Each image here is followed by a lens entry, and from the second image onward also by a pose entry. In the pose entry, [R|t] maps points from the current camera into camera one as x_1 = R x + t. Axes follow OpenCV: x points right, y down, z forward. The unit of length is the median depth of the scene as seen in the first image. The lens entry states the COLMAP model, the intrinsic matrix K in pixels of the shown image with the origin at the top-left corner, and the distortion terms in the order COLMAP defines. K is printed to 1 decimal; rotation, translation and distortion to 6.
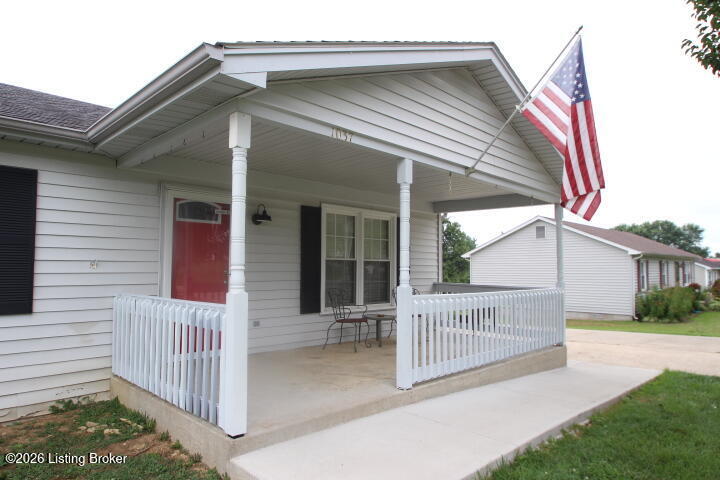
lens RADIAL K [[466.0, 0, 360.0], [0, 466.0, 240.0], [0, 0, 1]] dist [0.000233, 0.000390]
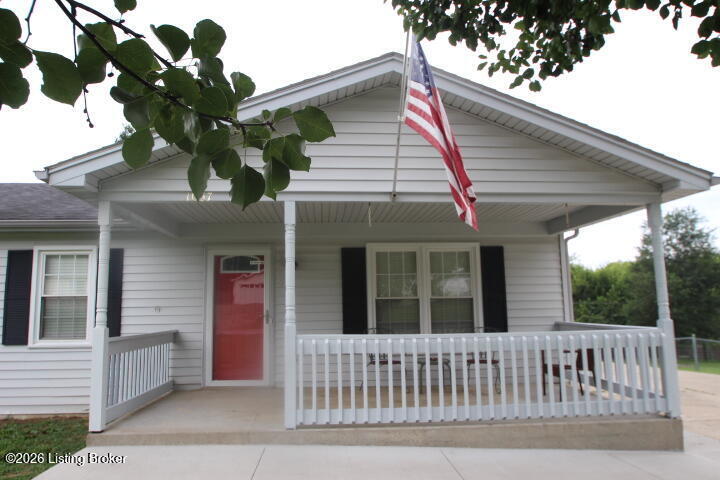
lens RADIAL K [[503.0, 0, 360.0], [0, 503.0, 240.0], [0, 0, 1]] dist [-0.039506, 0.000109]
pose [[0.746642, -0.109801, -0.656102, 0.782066], [0.060973, 0.993428, -0.096866, 0.023833], [0.662426, 0.032320, 0.748430, 0.229294]]
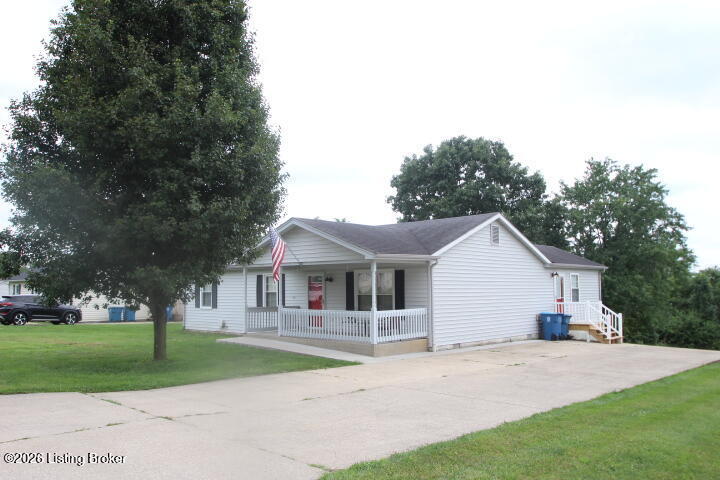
lens RADIAL K [[586.7, 0, 347.8], [0, 586.7, 240.1], [0, 0, 1]] dist [-0.090996, 0.002313]
pose [[0.024248, -0.087613, -0.995859, 3.450370], [0.069797, 0.993870, -0.085739, 0.023400], [0.997266, -0.067429, 0.030214, 1.135759]]
